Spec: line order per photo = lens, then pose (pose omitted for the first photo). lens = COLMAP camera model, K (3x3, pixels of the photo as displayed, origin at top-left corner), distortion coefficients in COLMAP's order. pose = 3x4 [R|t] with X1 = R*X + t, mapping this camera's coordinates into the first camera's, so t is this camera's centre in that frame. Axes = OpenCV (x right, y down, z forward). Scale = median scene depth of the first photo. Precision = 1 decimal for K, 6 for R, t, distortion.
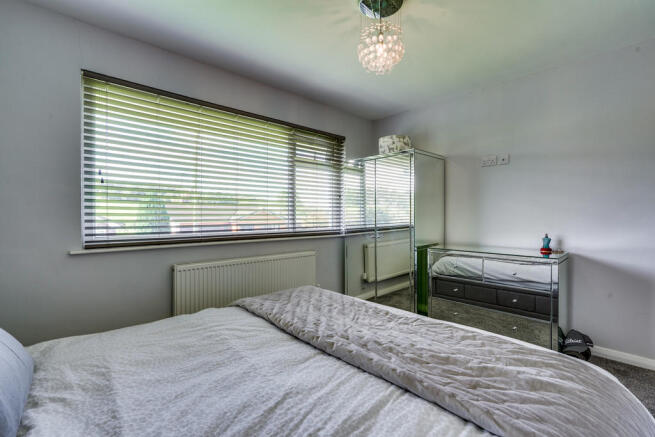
lens RADIAL K [[305.8, 0, 327.5], [0, 305.8, 218.5], [0, 0, 1]] dist [0.000533, -0.000010]
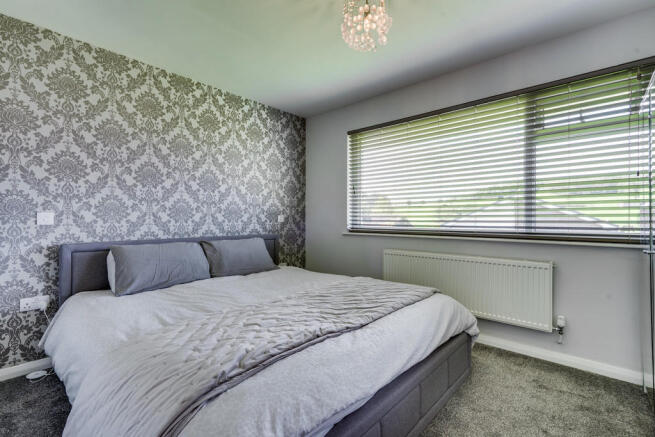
lens RADIAL K [[305.8, 0, 327.5], [0, 305.8, 218.5], [0, 0, 1]] dist [0.000533, -0.000010]
pose [[0.068359, 0.017035, -0.997515, 0.637936], [0.006703, 0.999824, 0.017534, -0.007956], [0.997638, -0.007885, 0.068233, 0.490527]]
